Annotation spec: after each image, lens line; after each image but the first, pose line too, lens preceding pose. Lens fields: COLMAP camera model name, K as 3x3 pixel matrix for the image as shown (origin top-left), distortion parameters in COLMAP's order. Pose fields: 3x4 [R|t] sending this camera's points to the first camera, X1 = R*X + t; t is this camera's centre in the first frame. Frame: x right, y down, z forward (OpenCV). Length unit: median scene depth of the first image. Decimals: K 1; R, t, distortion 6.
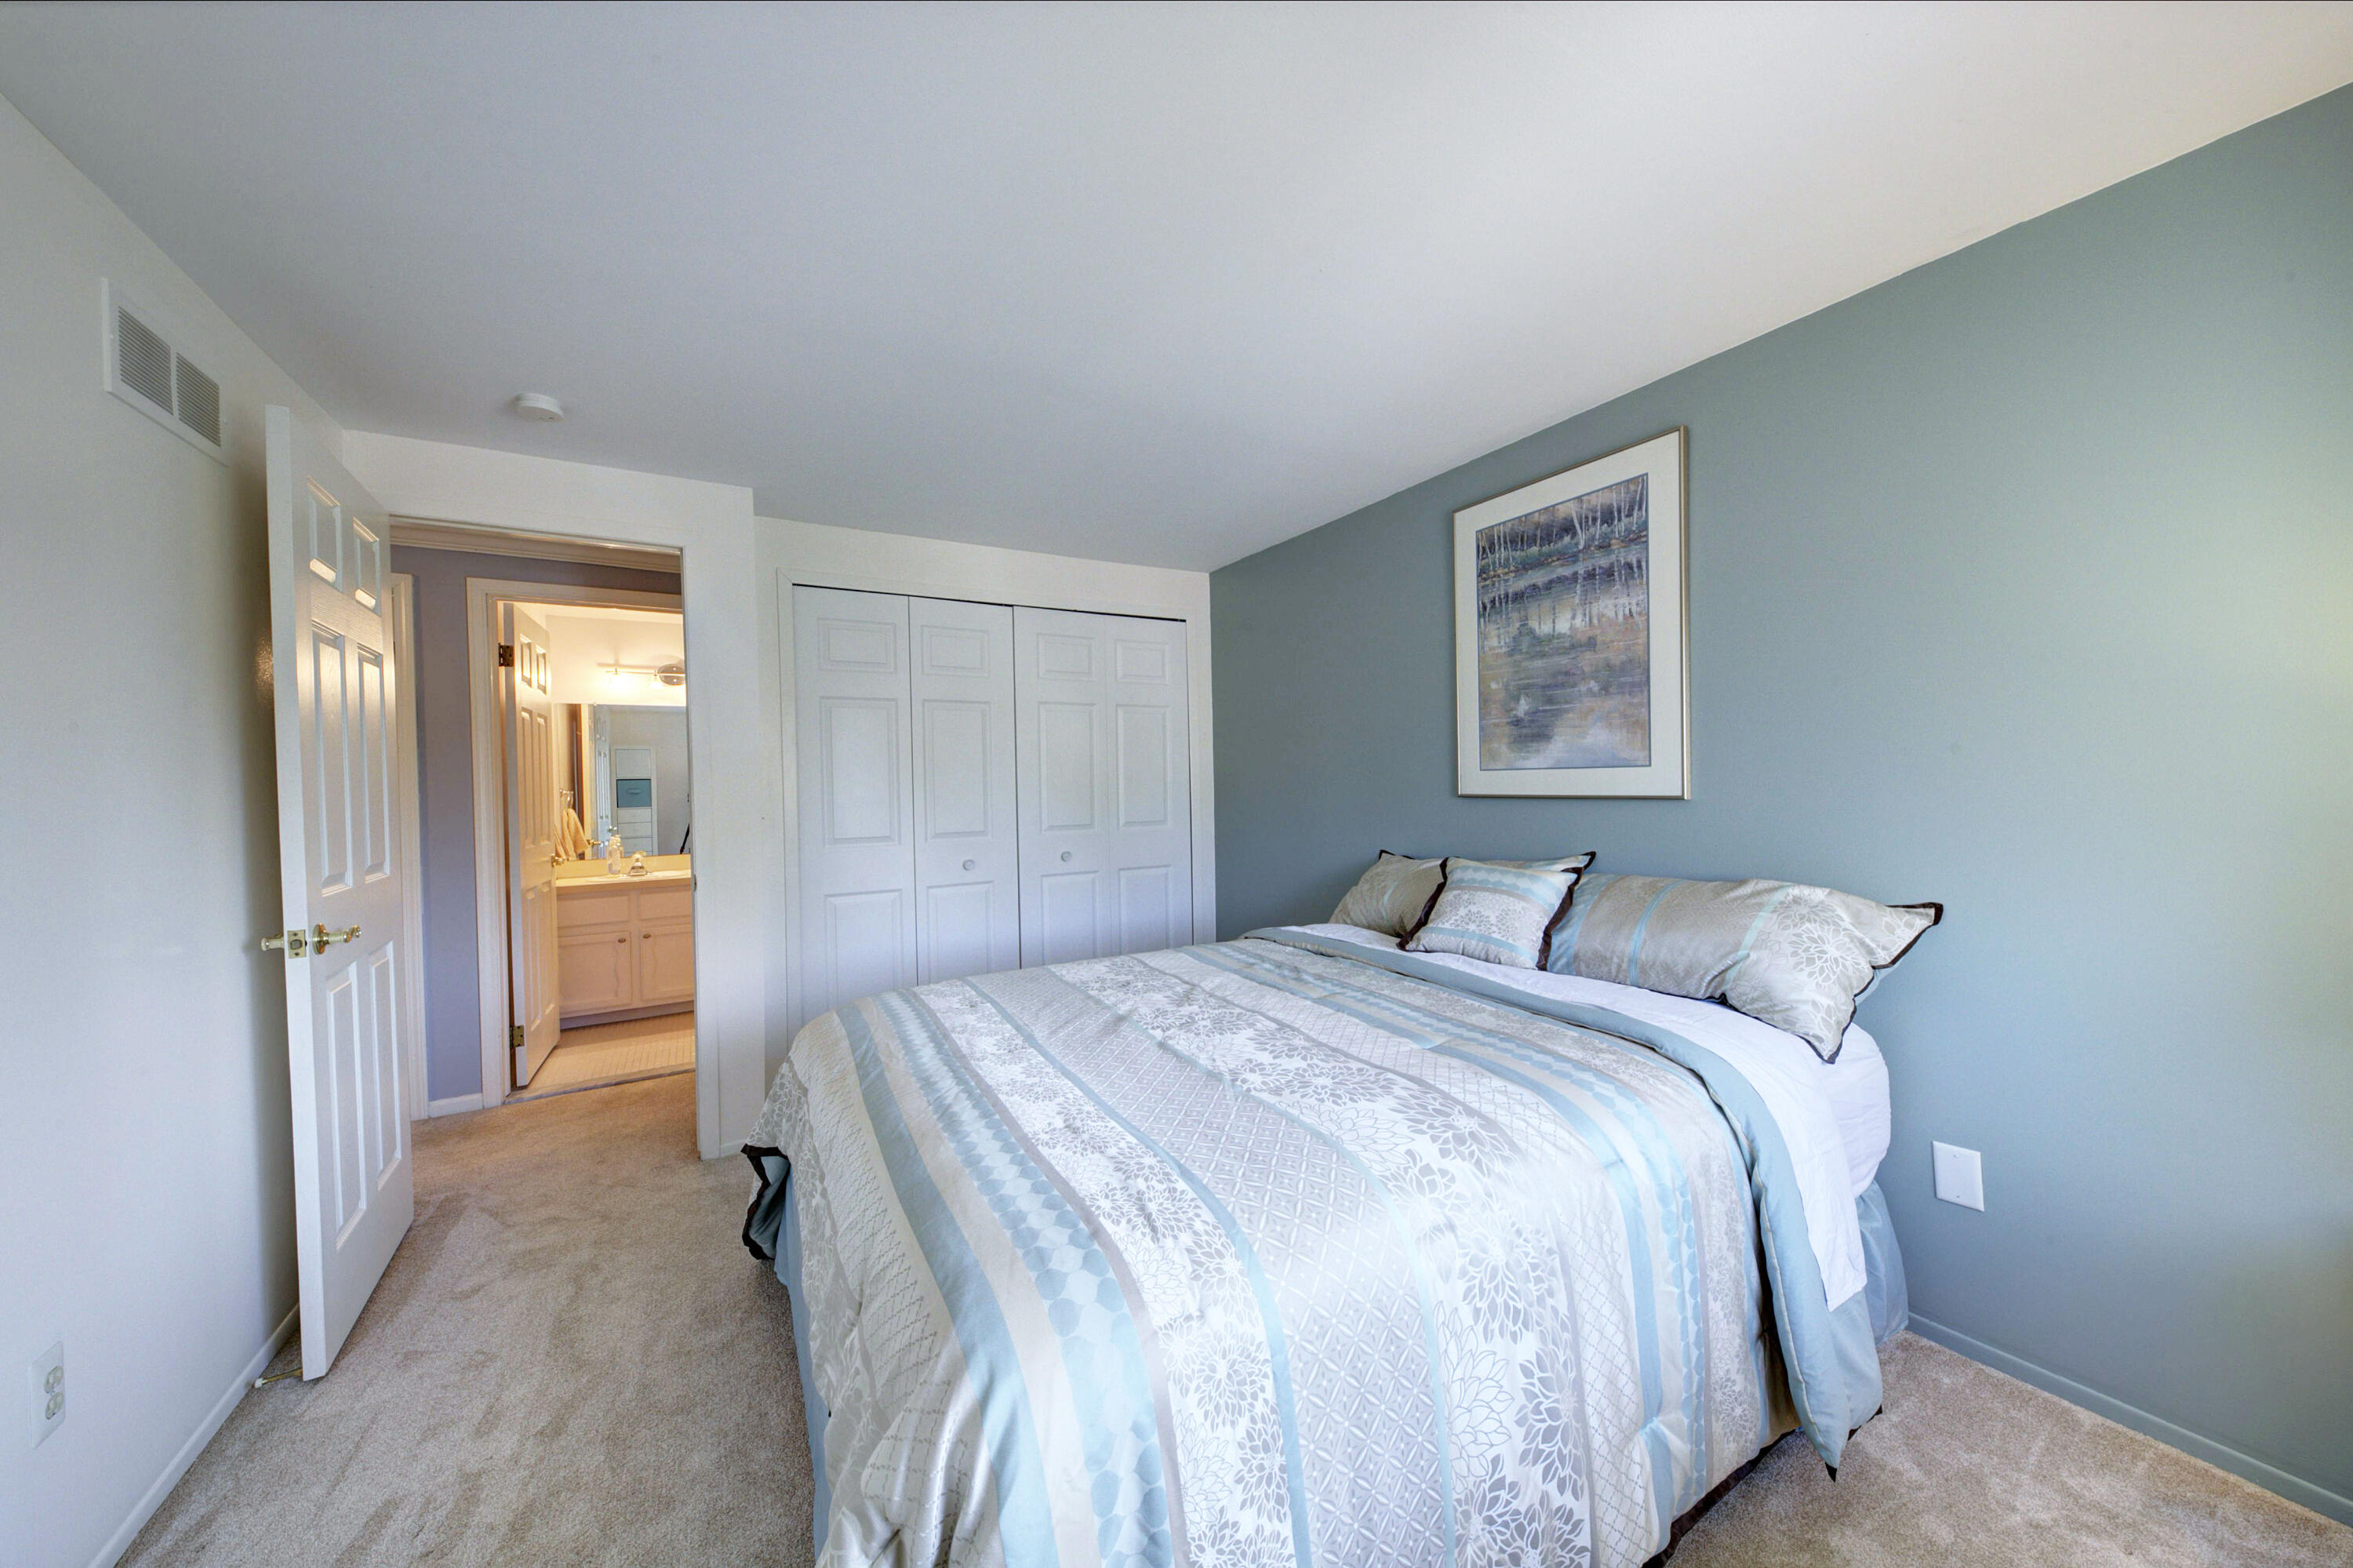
lens RADIAL K [[806.8, 0, 1176.8], [0, 806.8, 794.9], [0, 0, 1]] dist [0.012463, -0.008160]
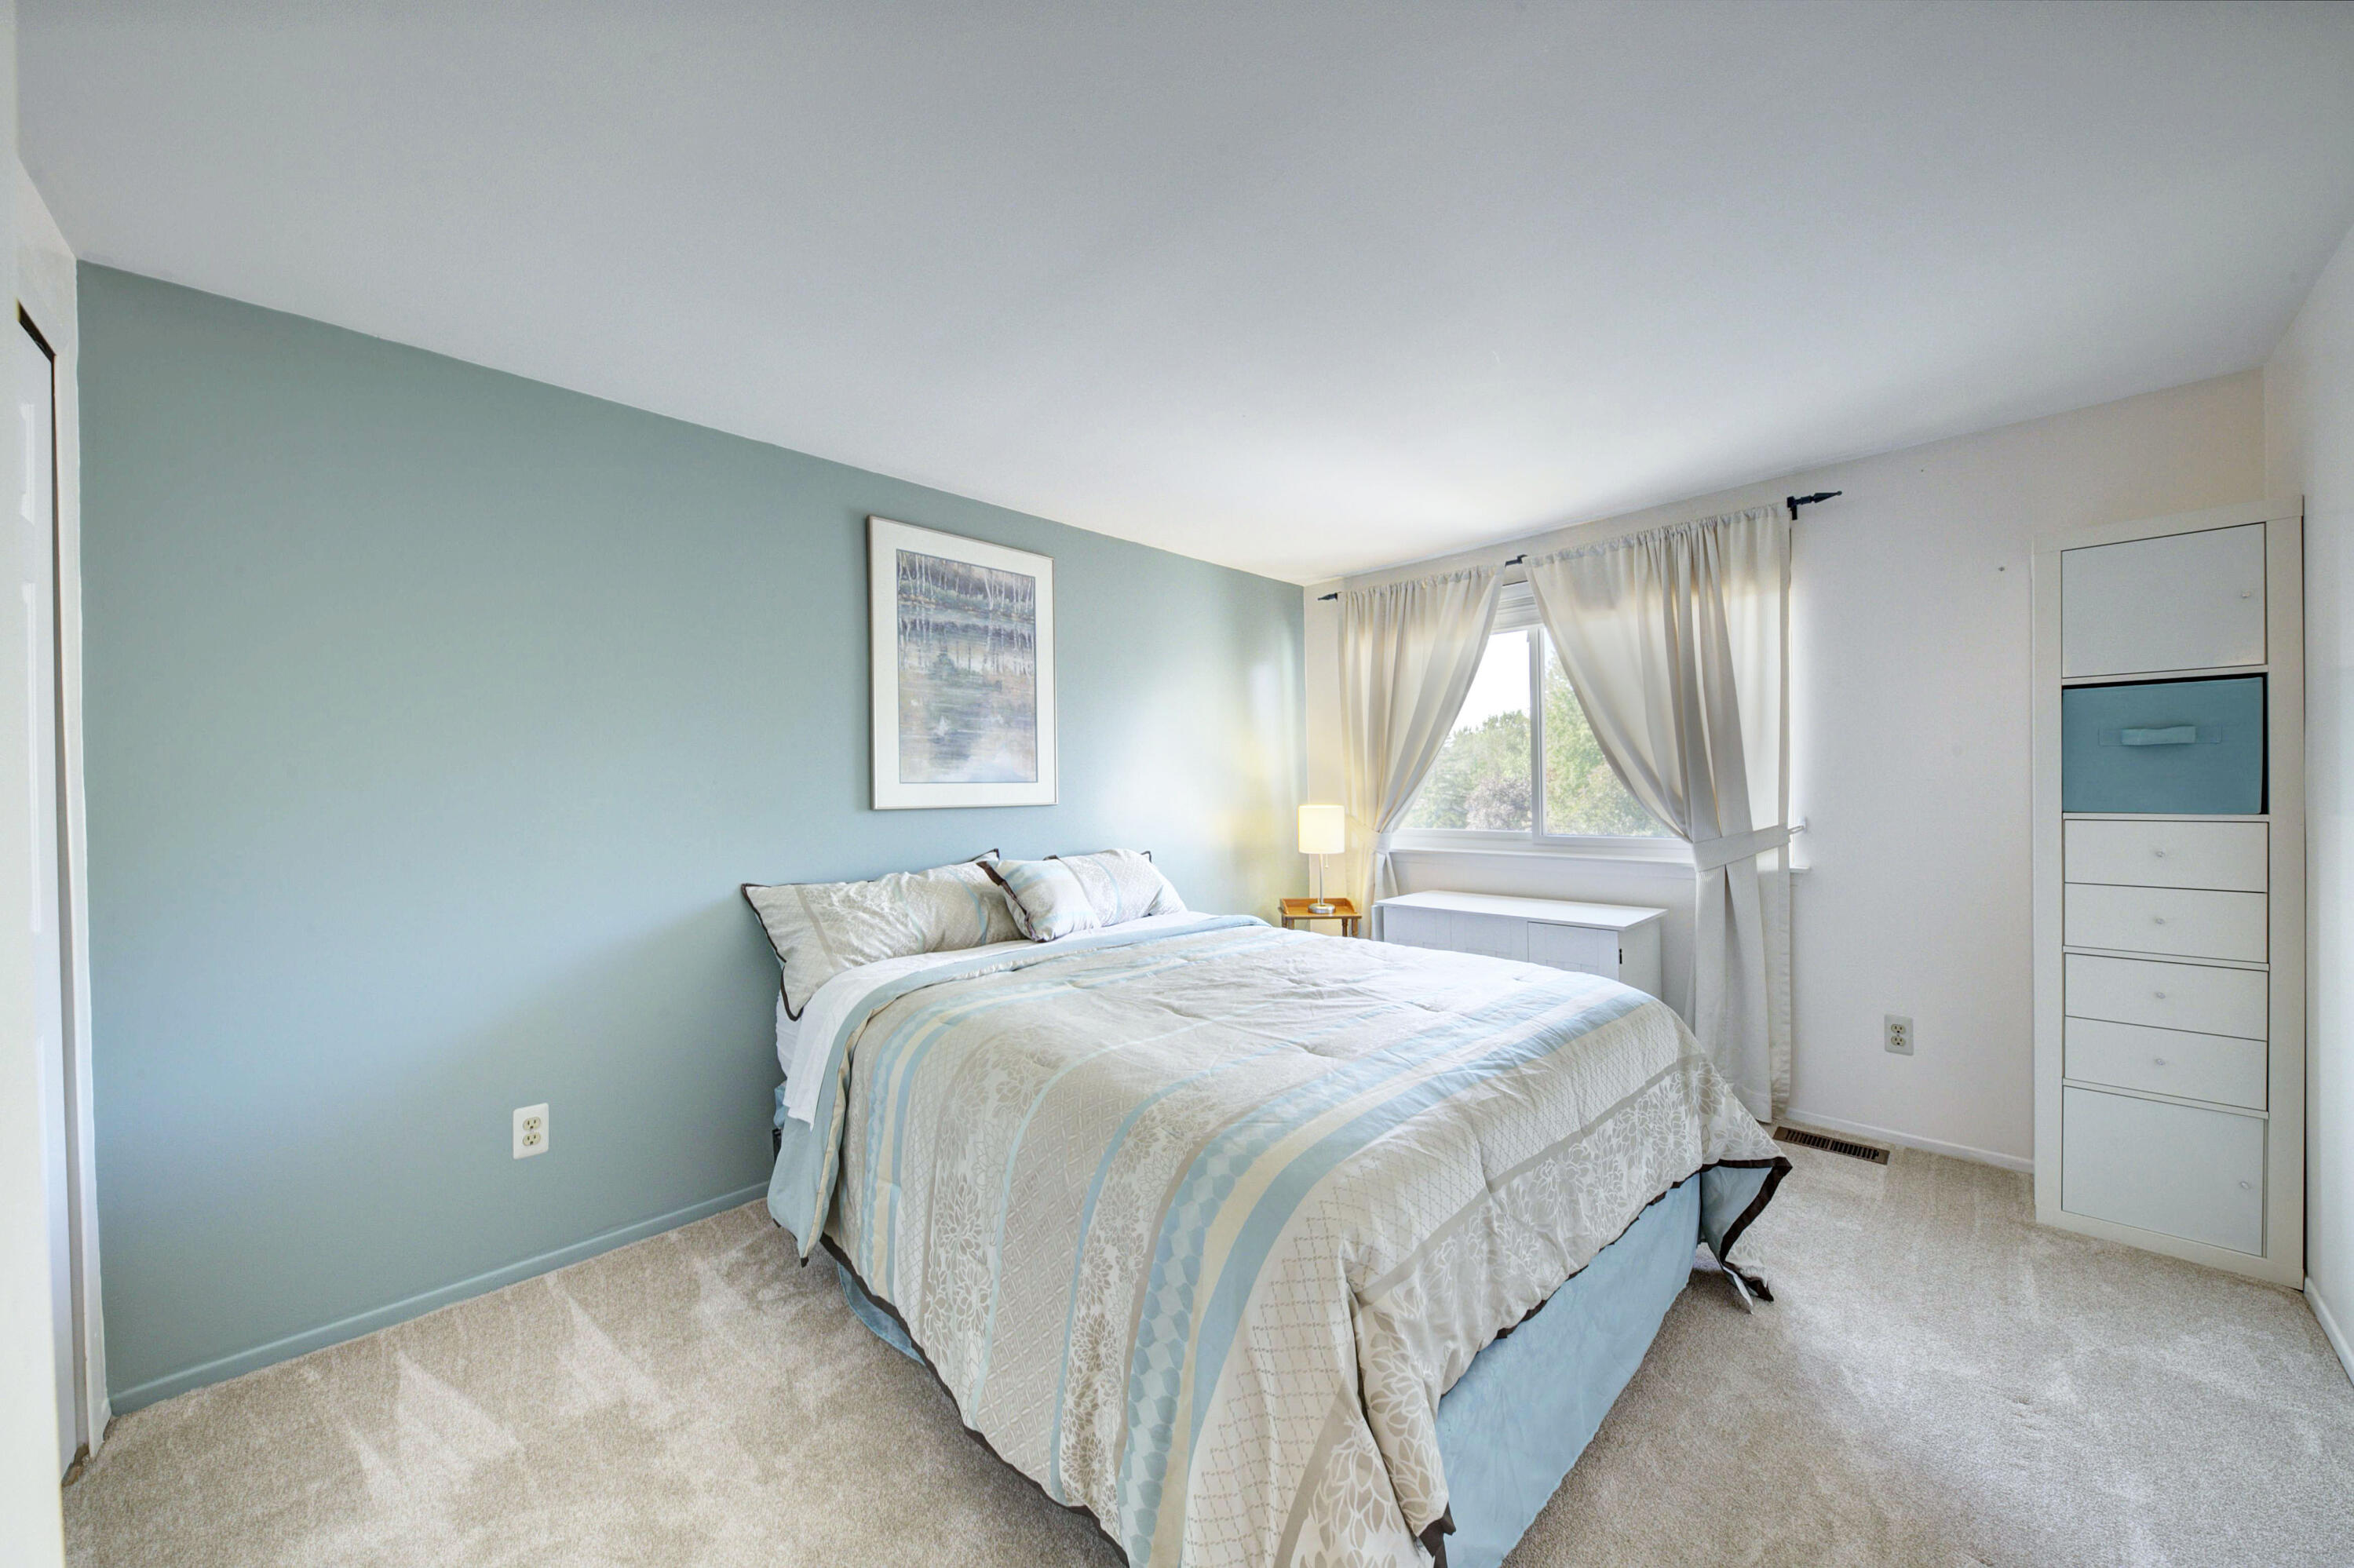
lens RADIAL K [[807.0, 0, 1177.3], [0, 807.0, 794.9], [0, 0, 1]] dist [0.012463, -0.008160]
pose [[-0.243494, 0.014391, 0.969796, -0.769161], [0.037772, 0.999272, -0.005345, 0.003257], [-0.969167, 0.035330, -0.243861, 1.004846]]
